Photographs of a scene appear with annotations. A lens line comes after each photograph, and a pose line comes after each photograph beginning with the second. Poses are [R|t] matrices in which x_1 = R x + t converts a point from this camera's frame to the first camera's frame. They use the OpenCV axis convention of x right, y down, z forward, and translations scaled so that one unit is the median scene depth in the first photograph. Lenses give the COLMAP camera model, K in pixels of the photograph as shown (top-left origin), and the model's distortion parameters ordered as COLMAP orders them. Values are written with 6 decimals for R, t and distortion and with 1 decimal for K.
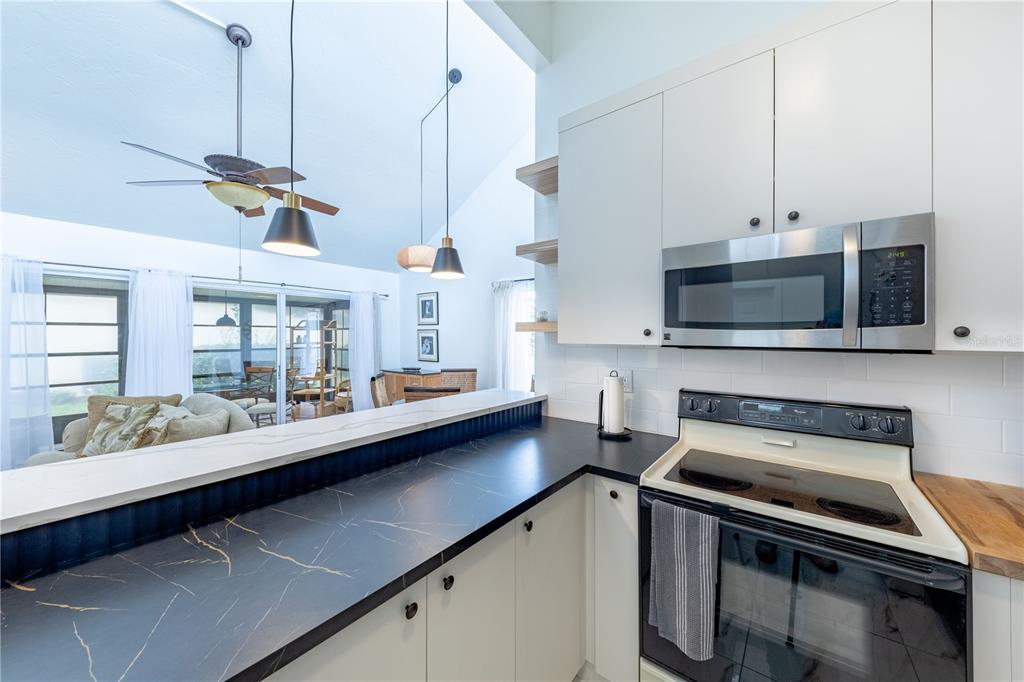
lens RADIAL K [[357.1, 0, 515.0], [0, 357.1, 337.0], [0, 0, 1]] dist [-0.000287, -0.000124]
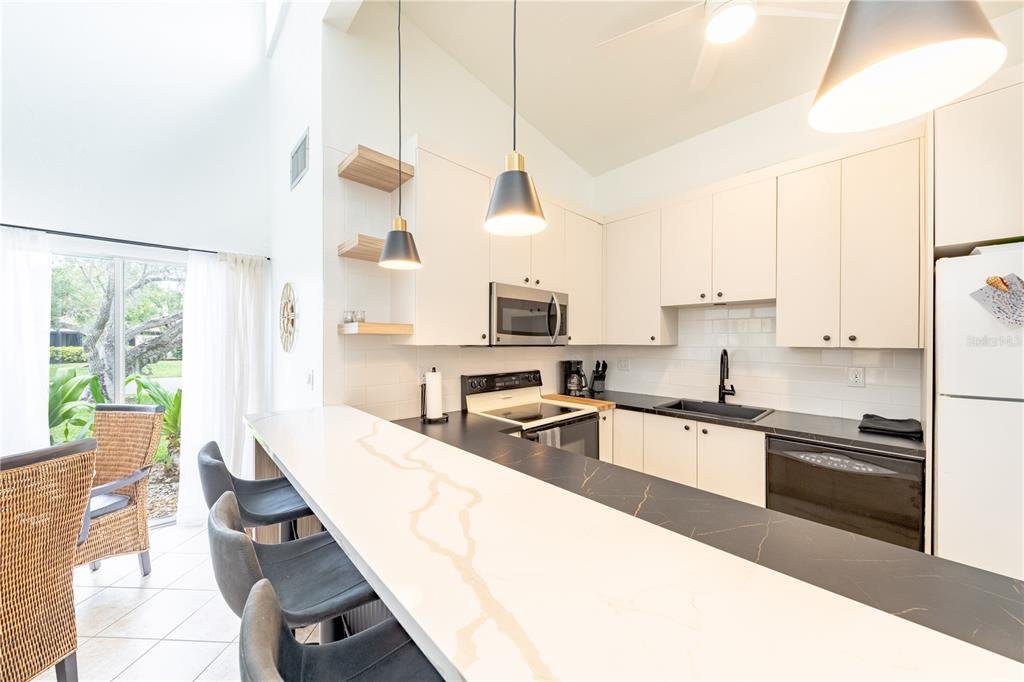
lens RADIAL K [[360.6, 0, 512.7], [0, 360.6, 337.3], [0, 0, 1]] dist [-0.000500, -0.000041]
pose [[0.157094, 0.012617, 0.987503, -0.290520], [-0.001493, 0.999920, -0.012538, 0.002538], [-0.987583, 0.000495, 0.157100, 0.179830]]
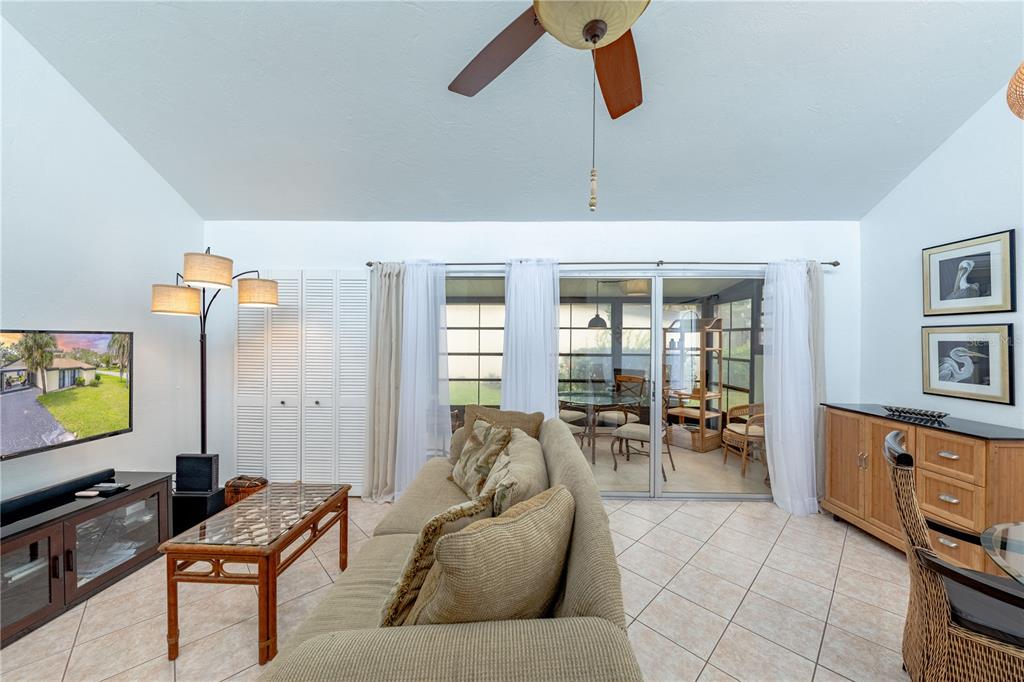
lens RADIAL K [[360.2, 0, 514.5], [0, 360.2, 340.7], [0, 0, 1]] dist [0.000093, -0.000271]
pose [[0.597664, 0.005148, -0.801730, -0.218643], [-0.008283, 0.999966, 0.000246, 0.002370], [0.801704, 0.006494, 0.597686, 0.304342]]
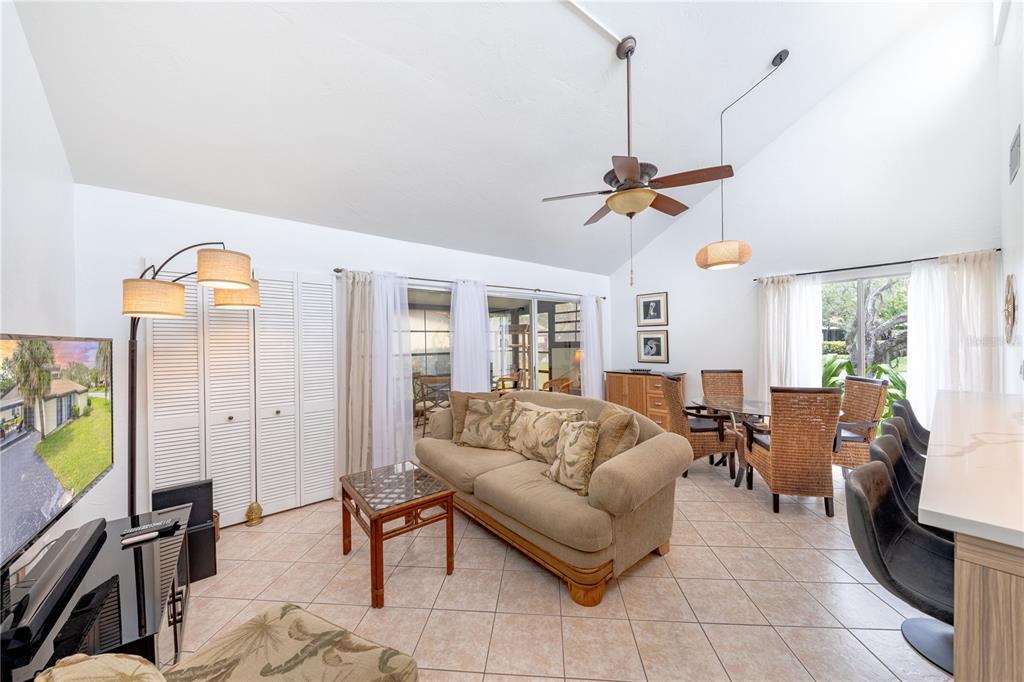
lens RADIAL K [[354.1, 0, 511.8], [0, 354.1, 343.8], [0, 0, 1]] dist [0.000581, -0.000144]
pose [[0.975998, -0.012880, -0.217396, -0.408226], [0.014669, 0.999871, 0.006615, 0.003552], [0.217283, -0.009645, 0.976061, -0.042390]]
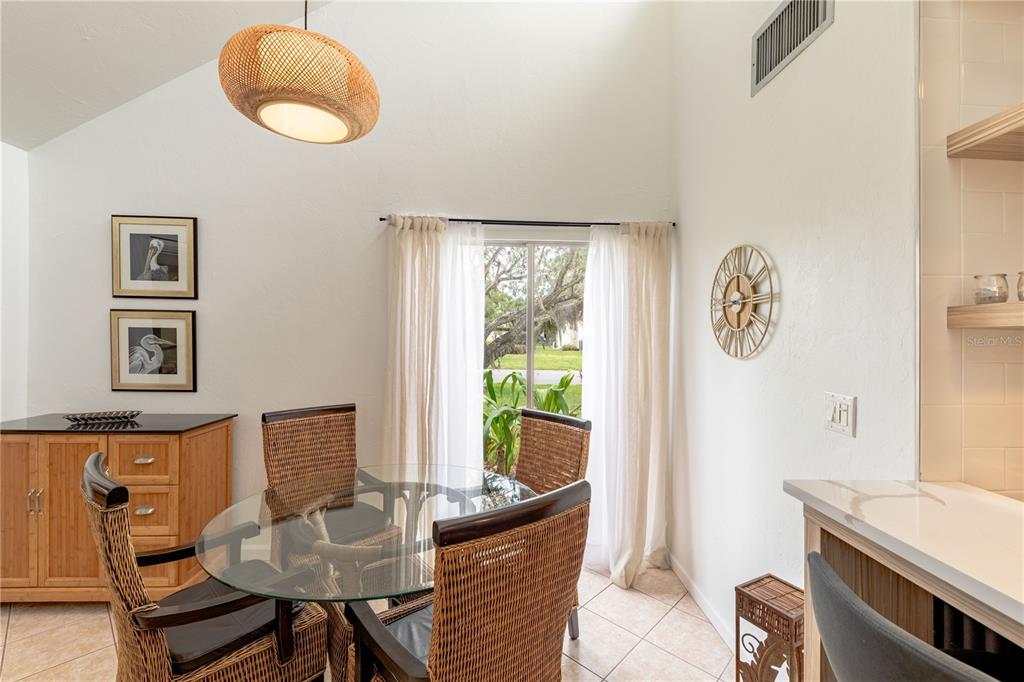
lens RADIAL K [[428.6, 0, 517.8], [0, 428.6, 337.6], [0, 0, 1]] dist [-0.002320, -0.000654]
pose [[0.761470, 0.009872, 0.648125, -0.242603], [-0.014856, 0.999887, 0.002224, 0.002181], [-0.648030, -0.011322, 0.761531, 0.382835]]
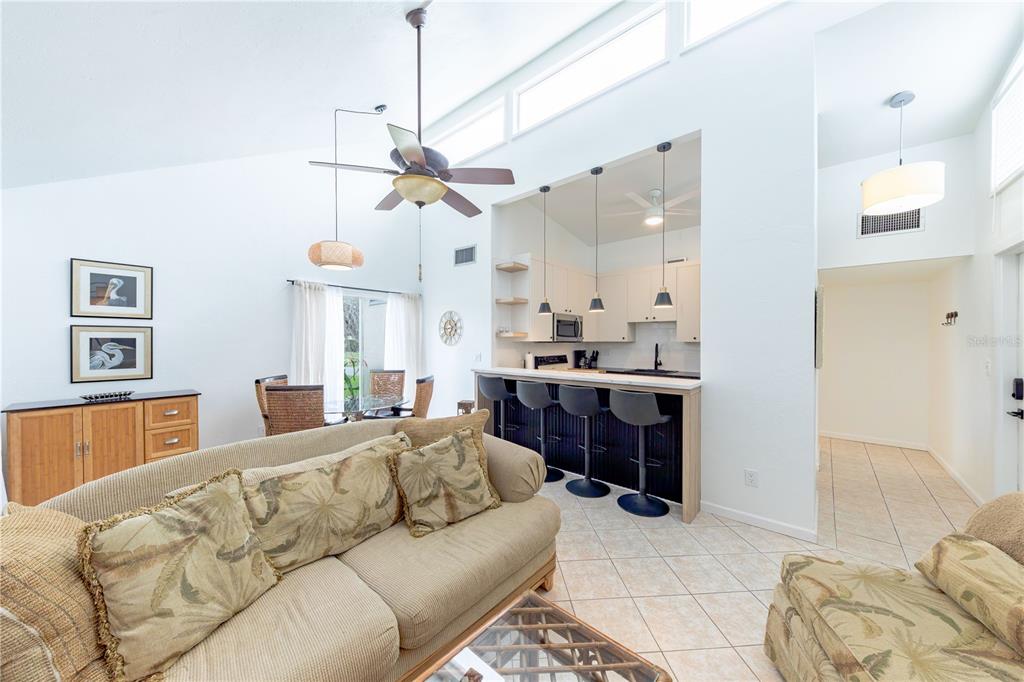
lens RADIAL K [[360.2, 0, 514.5], [0, 360.2, 340.7], [0, 0, 1]] dist [0.000093, -0.000271]
pose [[0.054155, 0.000215, 0.998533, -0.786687], [0.001897, 0.999998, -0.000319, 0.004376], [-0.998531, 0.001912, 0.054155, 0.316141]]
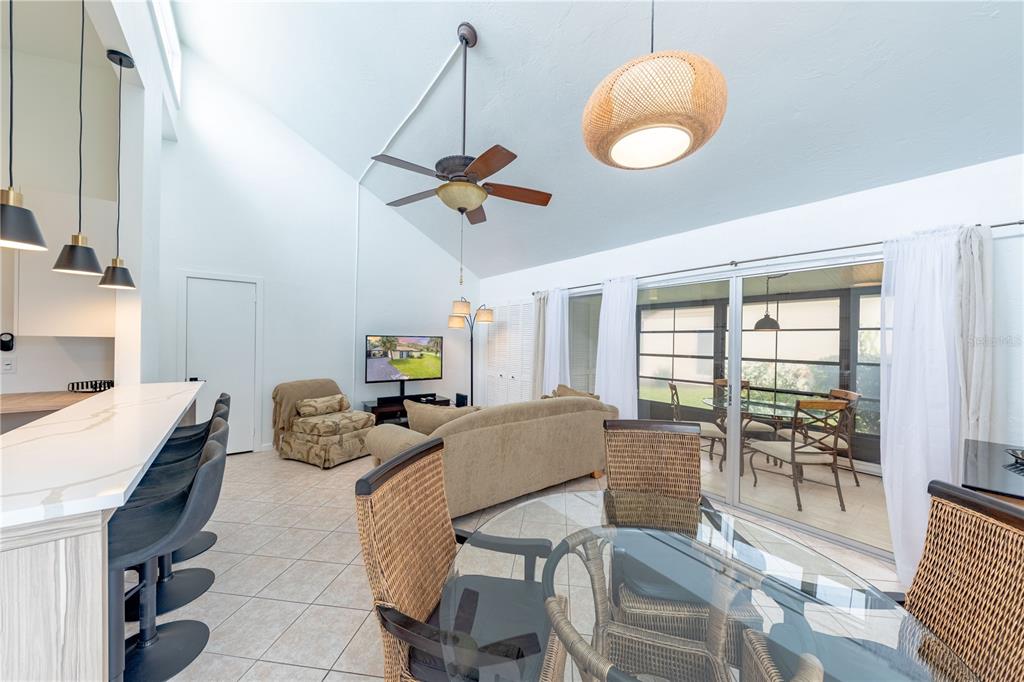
lens RADIAL K [[354.1, 0, 511.8], [0, 354.1, 343.8], [0, 0, 1]] dist [0.000581, -0.000144]
pose [[-0.248381, 0.005531, -0.968647, 0.072482], [-0.017560, 0.999794, 0.010212, 0.002264], [0.968503, 0.019546, -0.248233, 0.632317]]
